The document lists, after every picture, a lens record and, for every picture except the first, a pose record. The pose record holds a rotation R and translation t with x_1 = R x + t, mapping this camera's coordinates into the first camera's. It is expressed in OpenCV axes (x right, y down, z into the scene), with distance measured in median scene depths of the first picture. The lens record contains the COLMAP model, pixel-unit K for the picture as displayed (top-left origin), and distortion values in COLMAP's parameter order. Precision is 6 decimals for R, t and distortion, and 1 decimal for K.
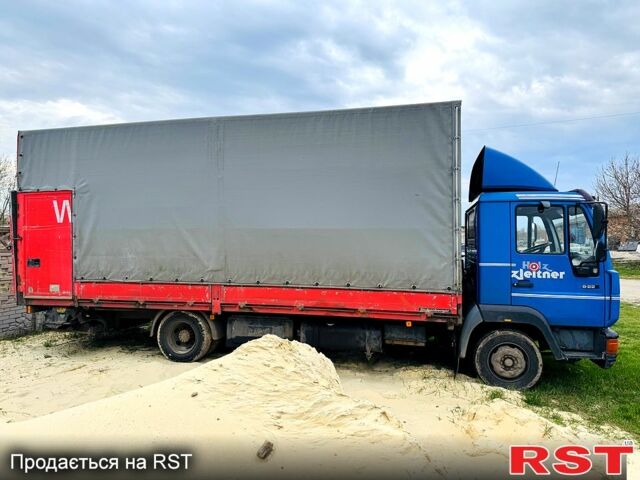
lens RADIAL K [[449.3, 0, 318.4], [0, 449.3, 239.9], [0, 0, 1]] dist [0.025192, -0.027473]
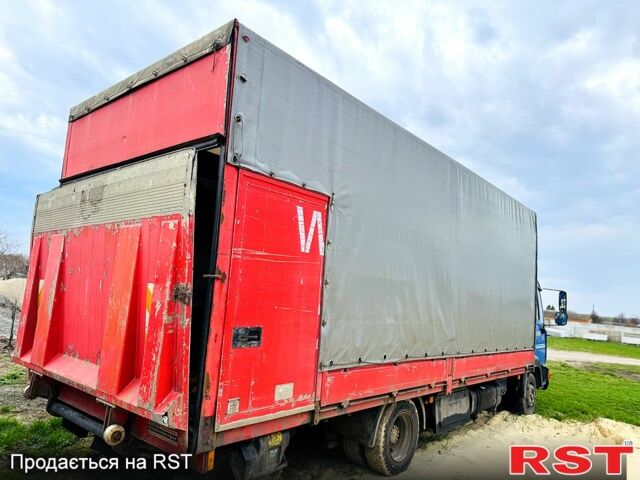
lens RADIAL K [[449.3, 0, 320.3], [0, 449.3, 236.7], [0, 0, 1]] dist [0.025192, -0.027473]
pose [[0.440880, 0.158574, 0.883447, -1.006165], [-0.059517, 0.987269, -0.147508, 0.016361], [-0.895591, 0.012453, 0.444705, 0.767369]]
